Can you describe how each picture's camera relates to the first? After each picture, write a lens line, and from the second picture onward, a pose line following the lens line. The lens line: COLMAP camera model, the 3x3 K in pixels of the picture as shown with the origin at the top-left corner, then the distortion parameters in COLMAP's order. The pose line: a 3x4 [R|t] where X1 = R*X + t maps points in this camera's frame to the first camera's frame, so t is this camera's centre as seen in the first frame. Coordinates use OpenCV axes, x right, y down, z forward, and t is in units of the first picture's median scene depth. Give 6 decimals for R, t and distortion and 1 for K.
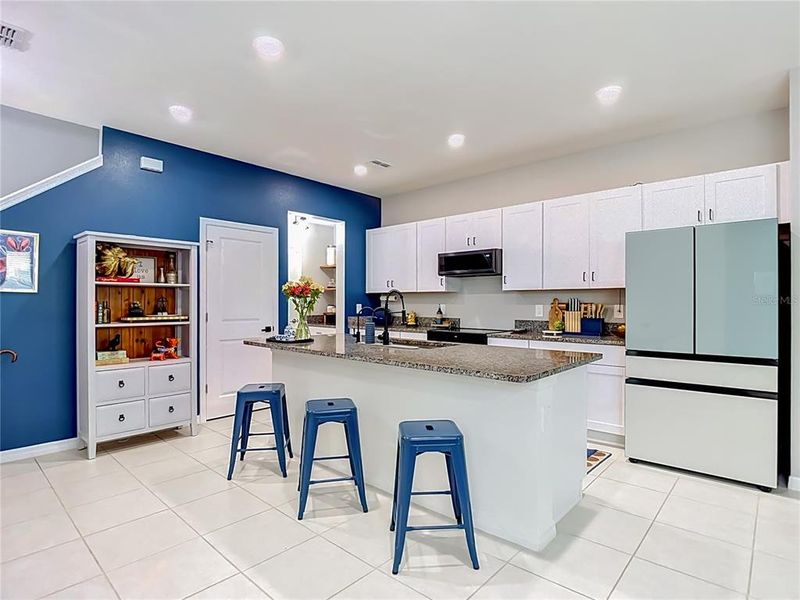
lens RADIAL K [[429.6, 0, 384.4], [0, 429.6, 305.8], [0, 0, 1]] dist [-0.000668, -0.021147]
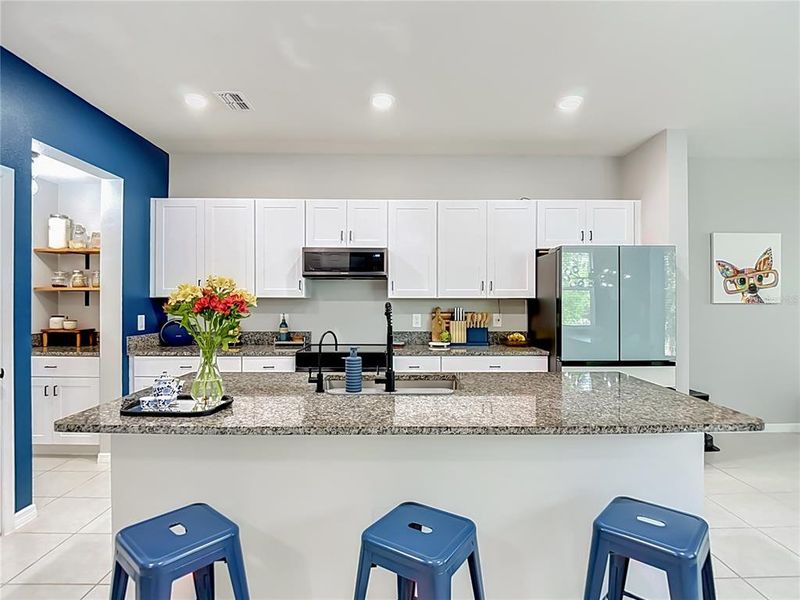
lens RADIAL K [[425.3, 0, 388.4], [0, 425.3, 302.0], [0, 0, 1]] dist [0.029070, -0.051904]
pose [[0.717371, -0.001371, 0.696690, -0.302904], [0.005494, 0.999978, -0.003690, -0.024473], [-0.696669, 0.006475, 0.717363, 0.396365]]
